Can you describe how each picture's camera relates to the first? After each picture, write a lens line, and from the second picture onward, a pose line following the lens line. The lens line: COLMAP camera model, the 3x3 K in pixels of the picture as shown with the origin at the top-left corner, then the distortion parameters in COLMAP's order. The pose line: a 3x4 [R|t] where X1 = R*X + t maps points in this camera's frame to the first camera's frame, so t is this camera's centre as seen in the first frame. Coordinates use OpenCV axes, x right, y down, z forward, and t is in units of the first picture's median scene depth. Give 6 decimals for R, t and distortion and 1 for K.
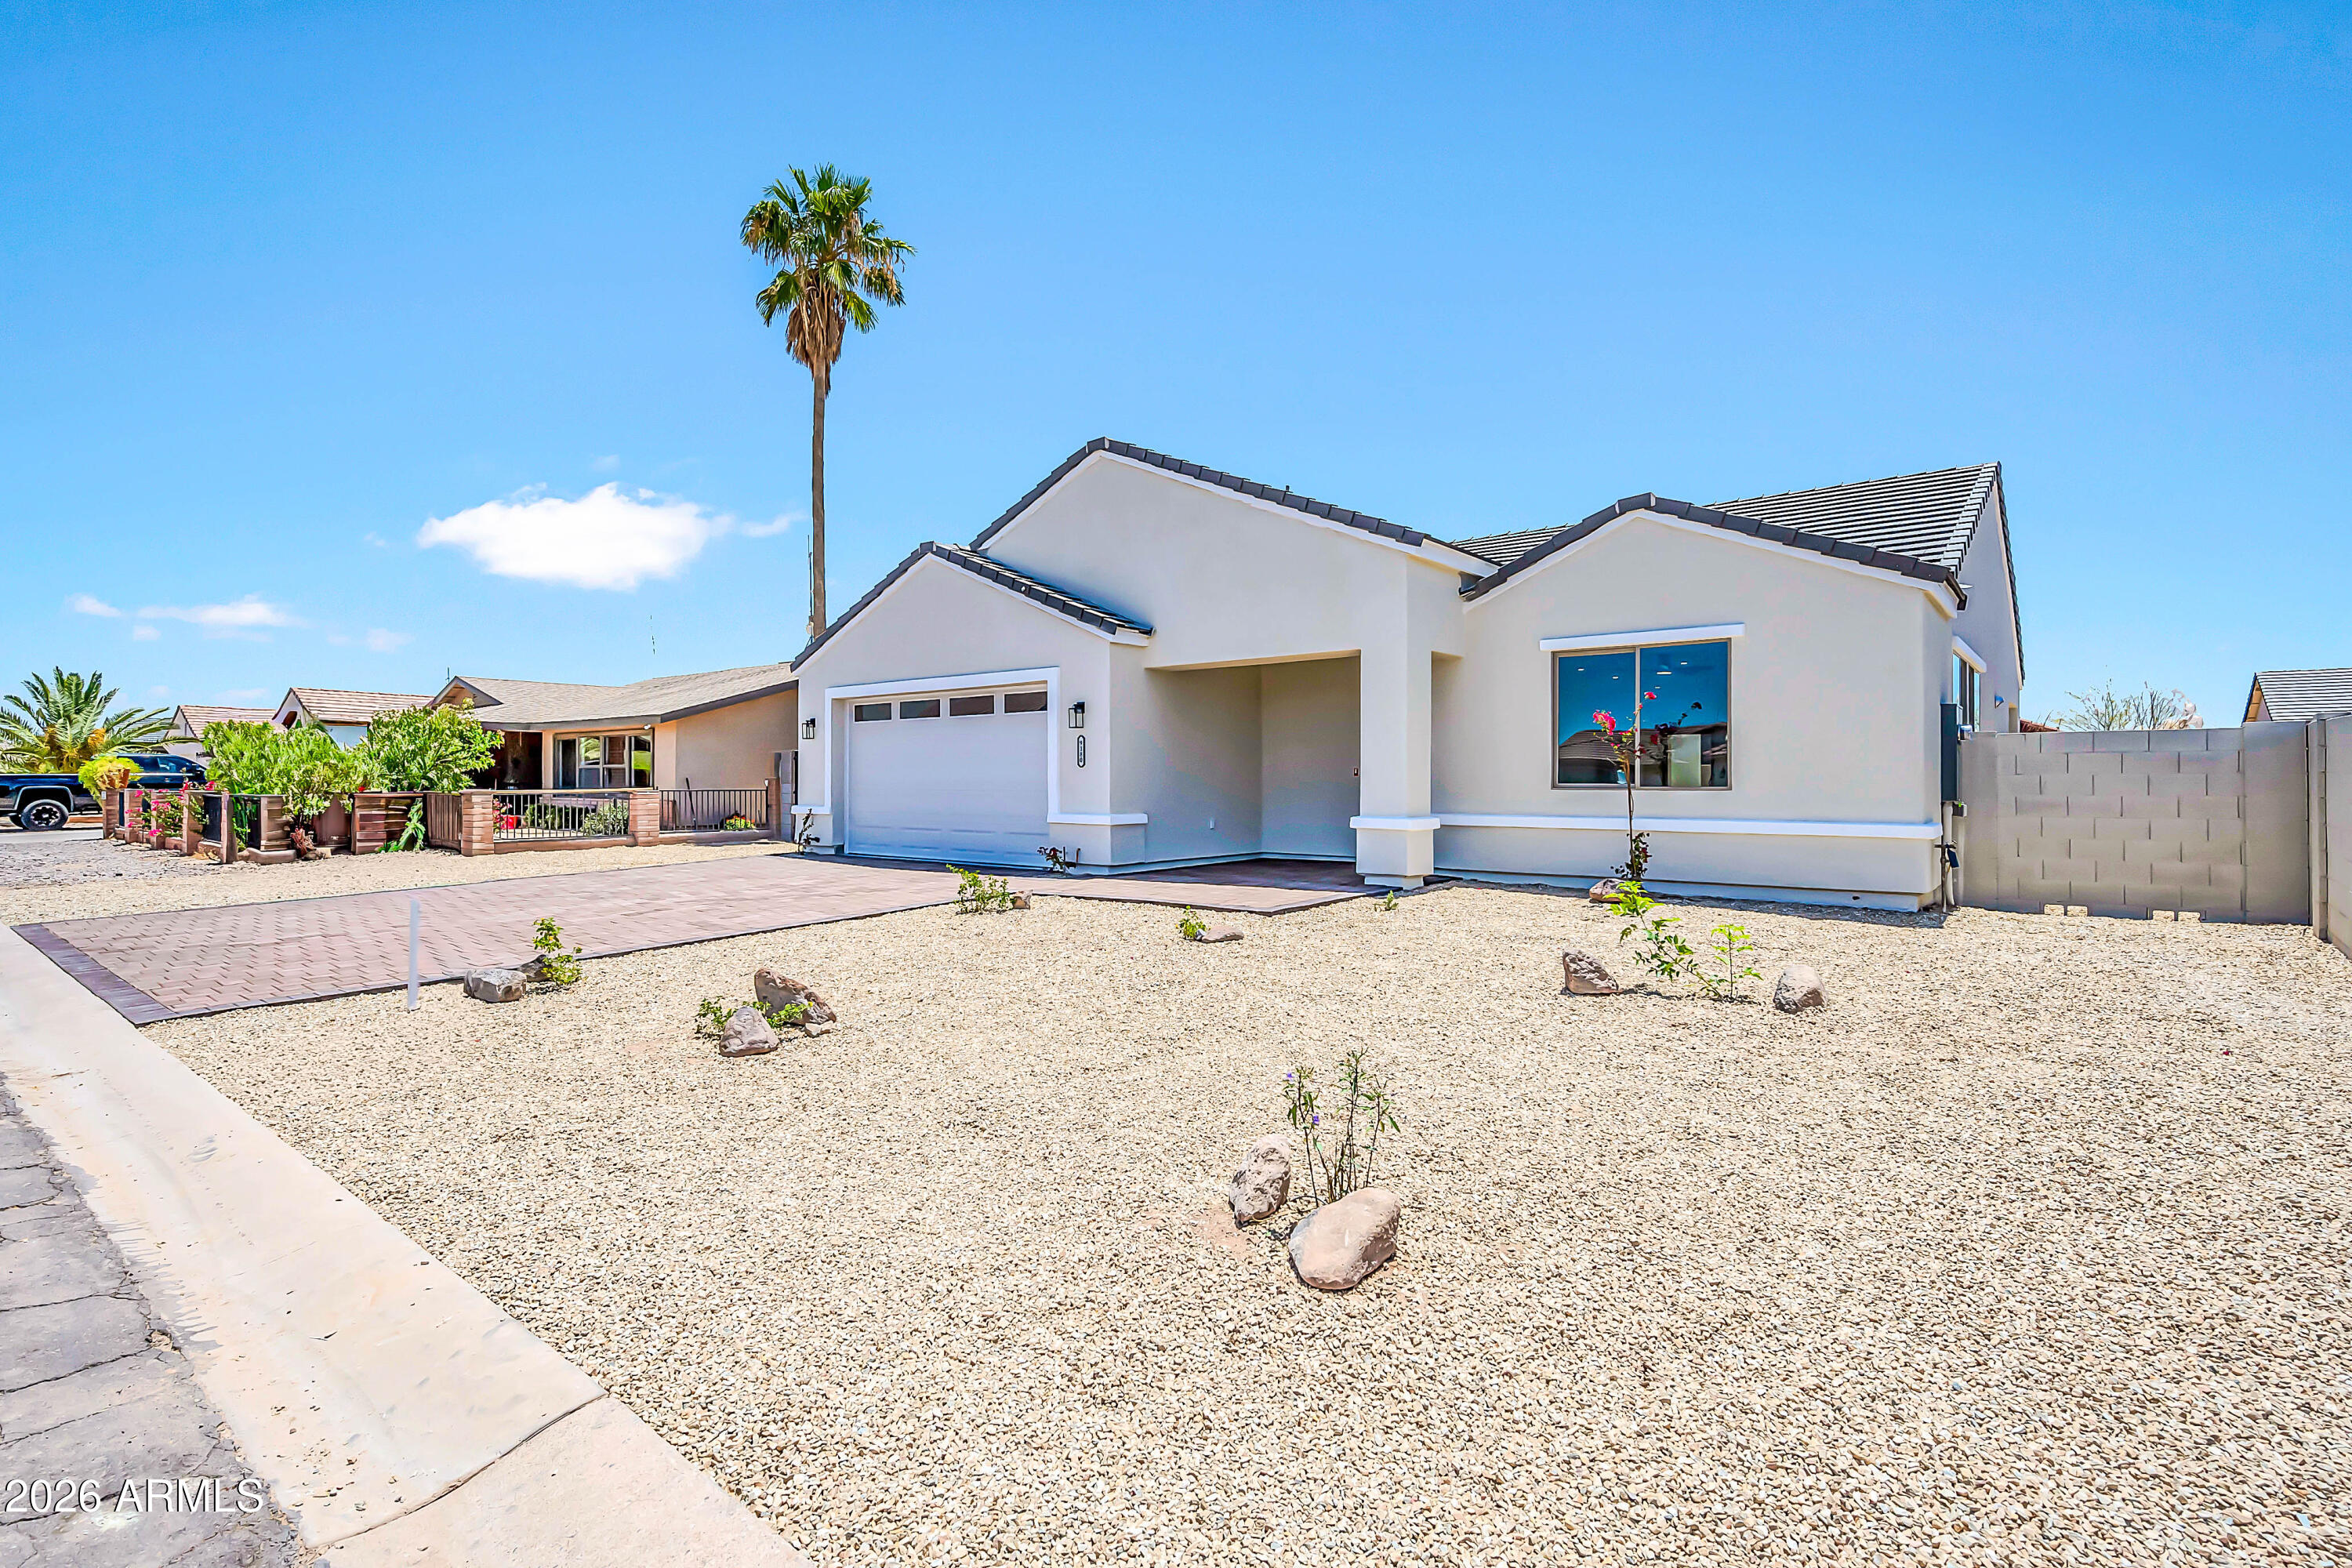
lens RADIAL K [[1120.8, 0, 1184.4], [0, 1120.8, 783.9], [0, 0, 1]] dist [0.002306, -0.000207]
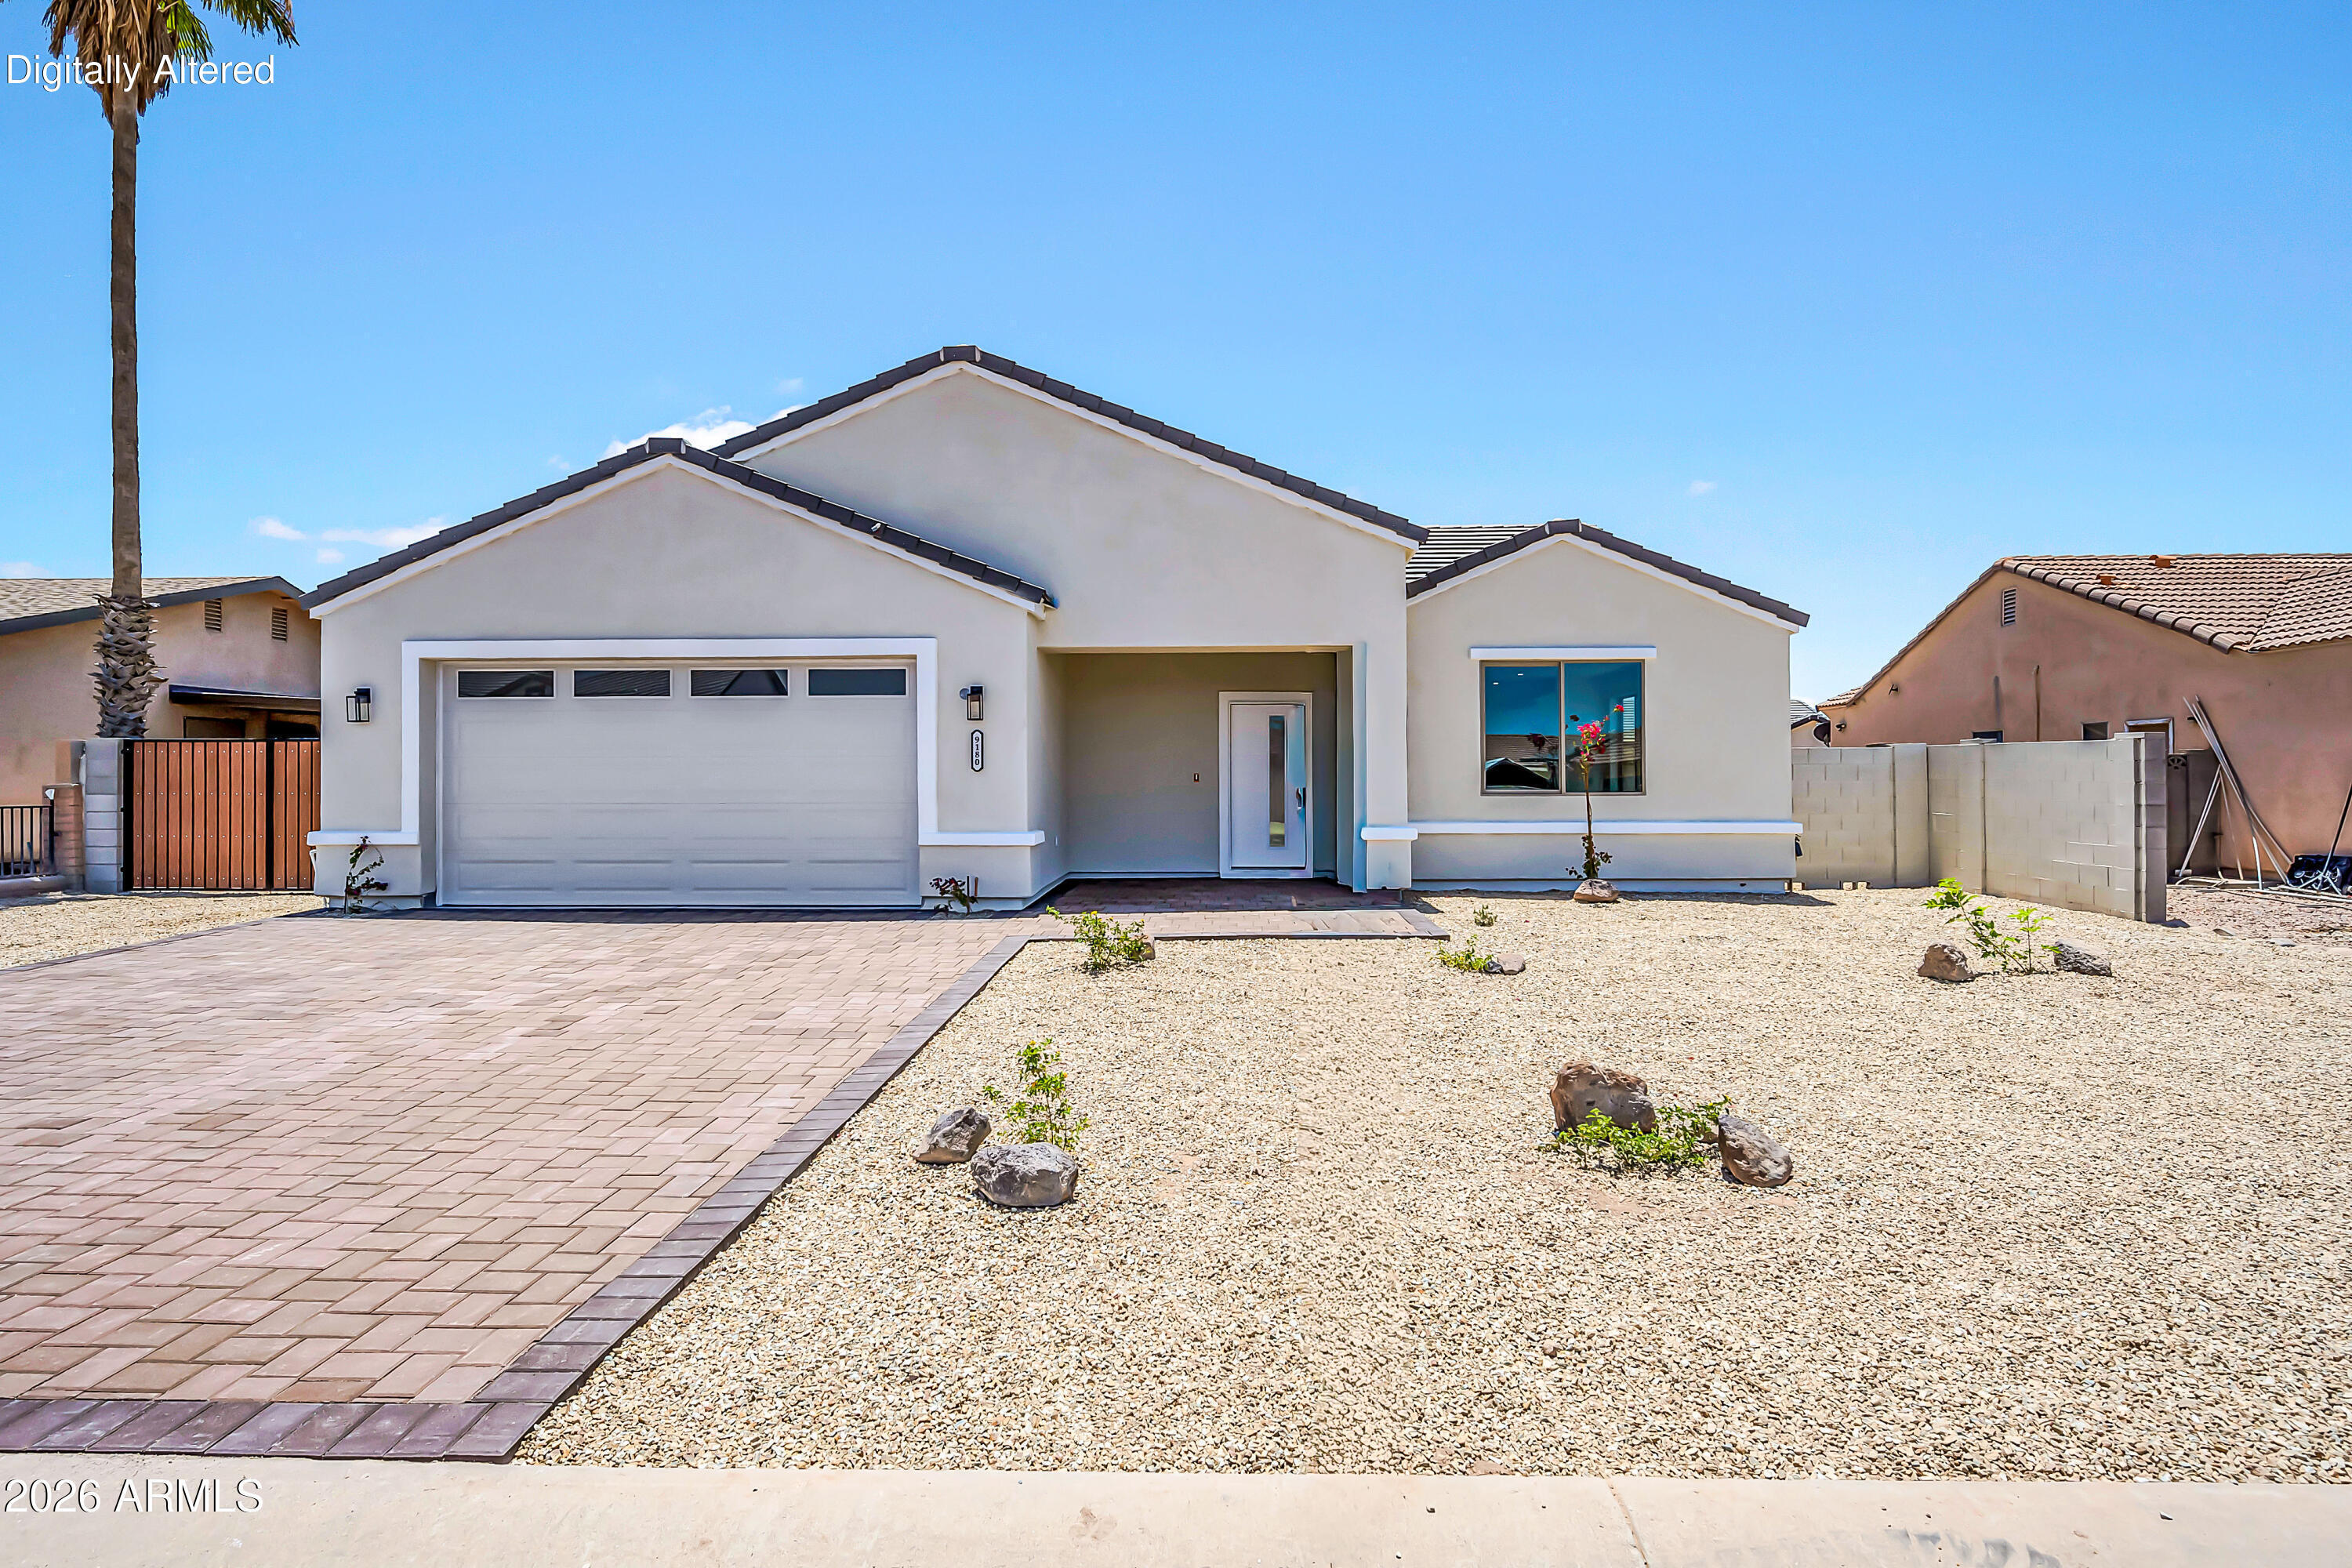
lens RADIAL K [[1208.3, 0, 1181.5], [0, 1208.3, 779.4], [0, 0, 1]] dist [0.002394, 0.000360]
pose [[0.791651, -0.000050, 0.610974, -0.489863], [0.003981, 0.999979, -0.005077, -0.004648], [-0.610961, 0.006451, 0.791634, 0.261777]]
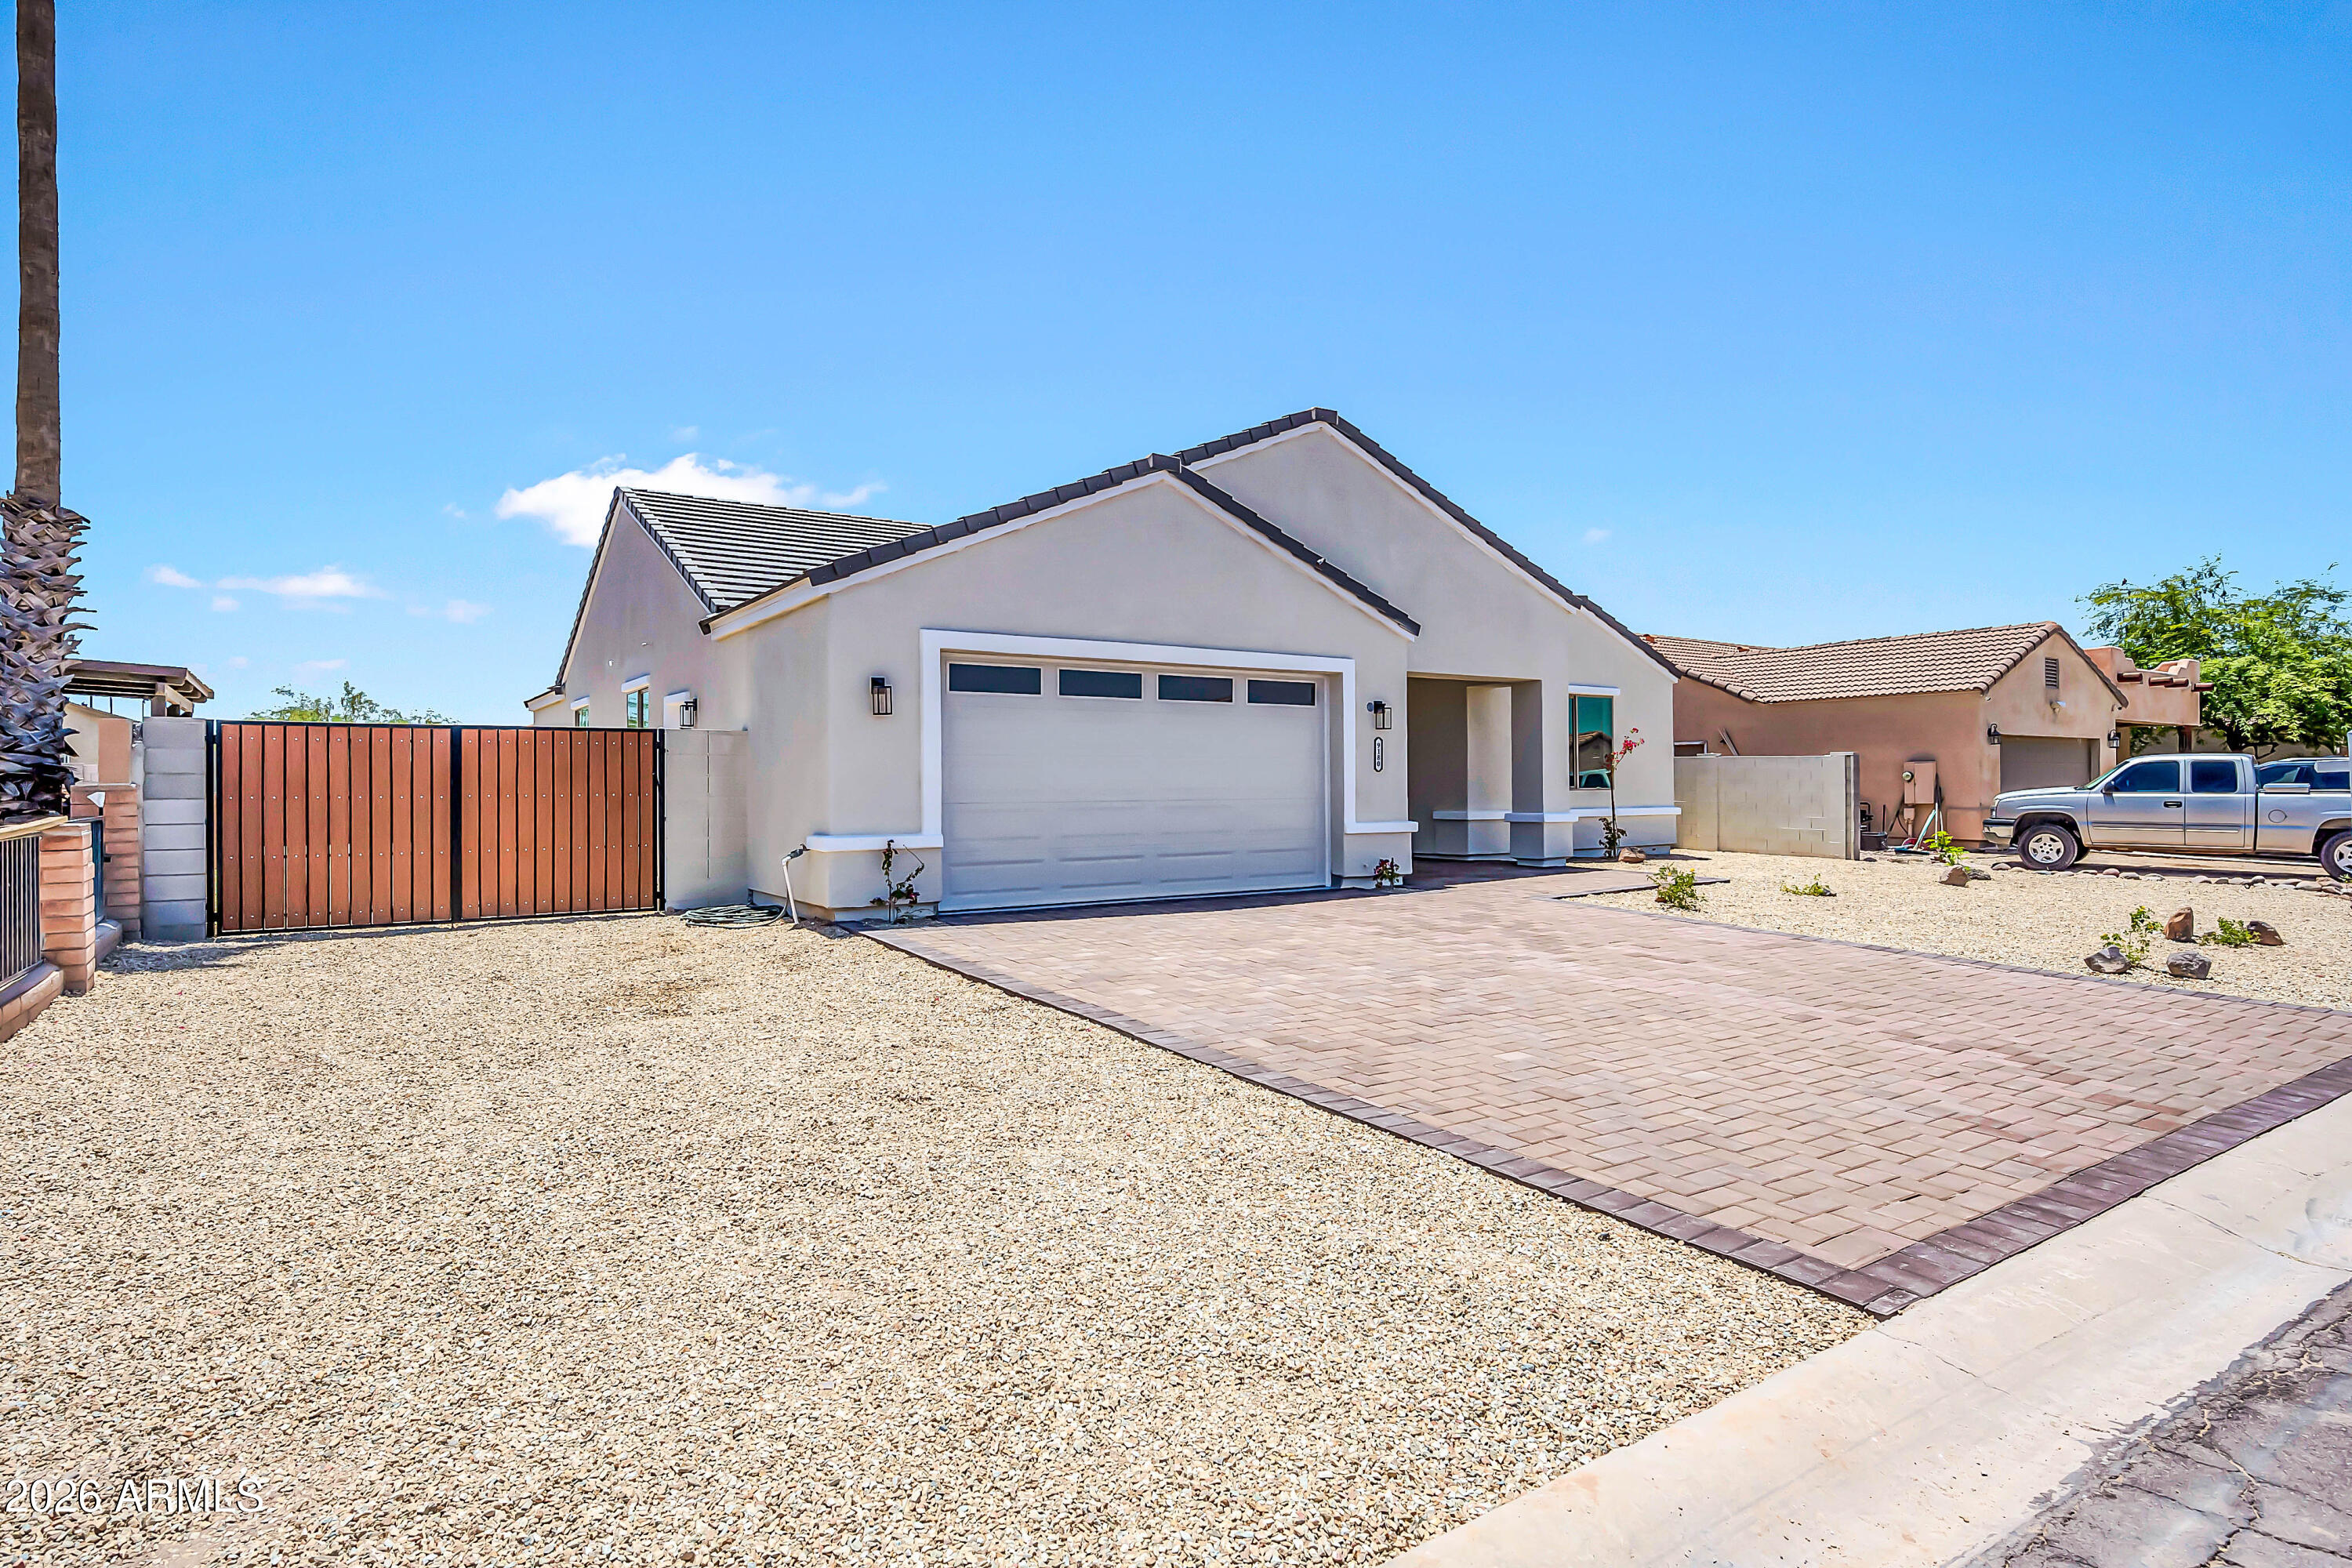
lens RADIAL K [[1253.2, 0, 1176.9], [0, 1253.2, 770.2], [0, 0, 1]] dist [-0.000290, 0.000065]
pose [[0.281543, 0.007869, 0.959516, -1.137451], [0.005810, 0.999934, -0.009905, -0.006928], [-0.959531, 0.008363, 0.281479, 0.874877]]
